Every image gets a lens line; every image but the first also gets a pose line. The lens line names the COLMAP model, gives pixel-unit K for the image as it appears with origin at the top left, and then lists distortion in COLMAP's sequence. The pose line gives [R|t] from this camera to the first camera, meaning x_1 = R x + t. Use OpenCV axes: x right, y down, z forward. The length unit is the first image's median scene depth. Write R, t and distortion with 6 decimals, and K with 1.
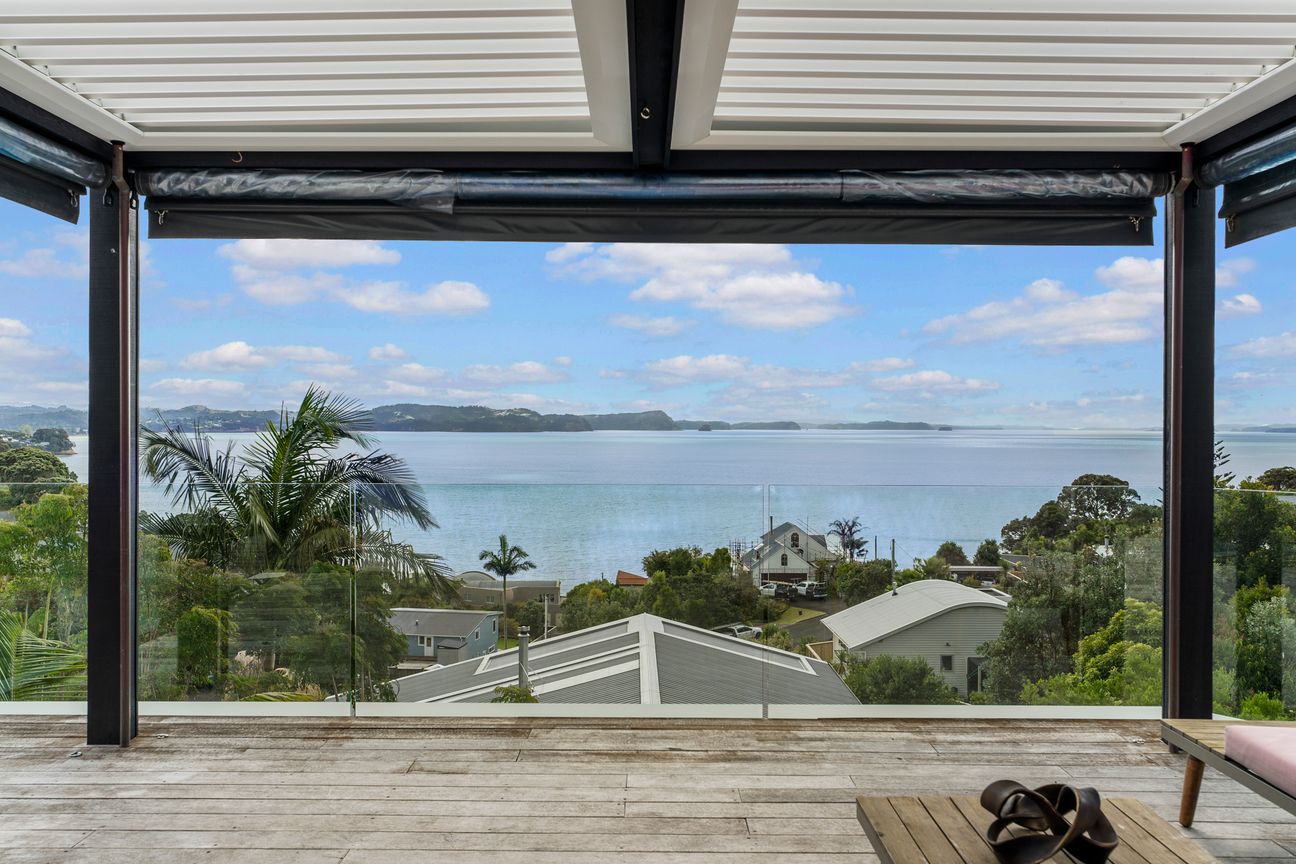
lens RADIAL K [[1058.6, 0, 648.0], [0, 1058.6, 432.0], [0, 0, 1]] dist [-0.008781, 0.009779]
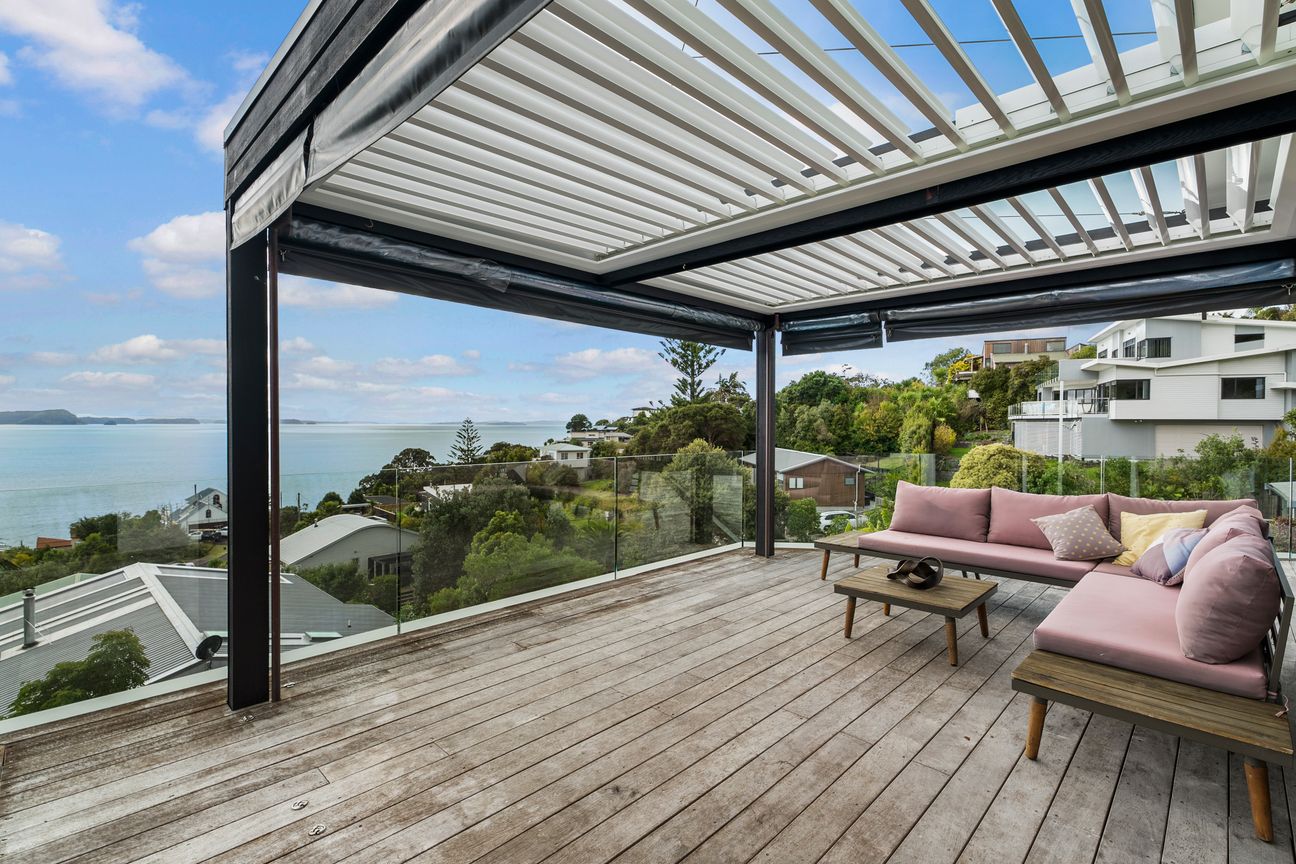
lens RADIAL K [[586.7, 0, 642.7], [0, 586.7, 431.6], [0, 0, 1]] dist [-0.001786, -0.000297]
pose [[0.701367, -0.012281, 0.712695, -0.634769], [0.004086, 0.999904, 0.013210, -0.010596], [-0.712789, -0.006353, 0.701350, 0.232587]]
